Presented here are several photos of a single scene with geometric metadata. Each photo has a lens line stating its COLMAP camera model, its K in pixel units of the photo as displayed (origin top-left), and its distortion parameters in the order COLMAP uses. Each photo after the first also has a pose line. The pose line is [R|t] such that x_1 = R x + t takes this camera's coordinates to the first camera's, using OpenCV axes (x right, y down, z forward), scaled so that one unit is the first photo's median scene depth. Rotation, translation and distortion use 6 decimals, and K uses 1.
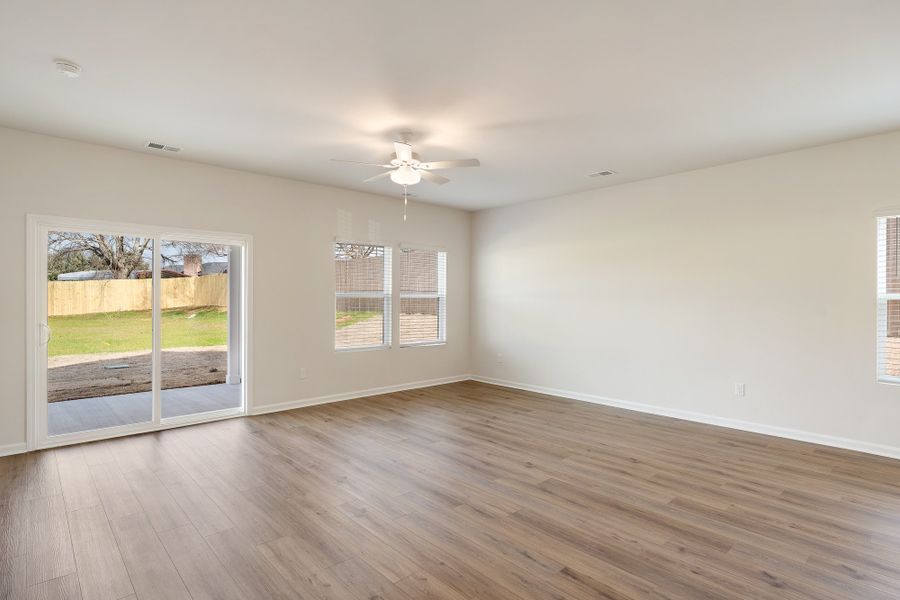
lens RADIAL K [[460.3, 0, 440.2], [0, 460.3, 299.0], [0, 0, 1]] dist [0.001719, 0.000278]
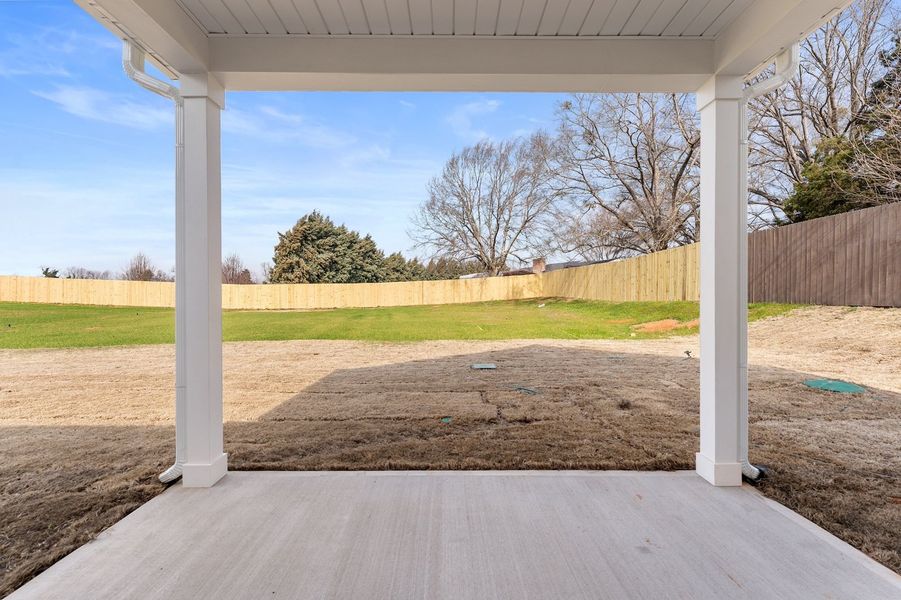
lens RADIAL K [[367.9, 0, 455.9], [0, 367.9, 301.6], [0, 0, 1]] dist [0.001996, 0.000187]
pose [[0.758985, 0.012336, -0.650992, -0.075264], [0.002641, 0.999754, 0.022024, 0.005245], [0.651103, -0.018435, 0.758765, 0.113024]]
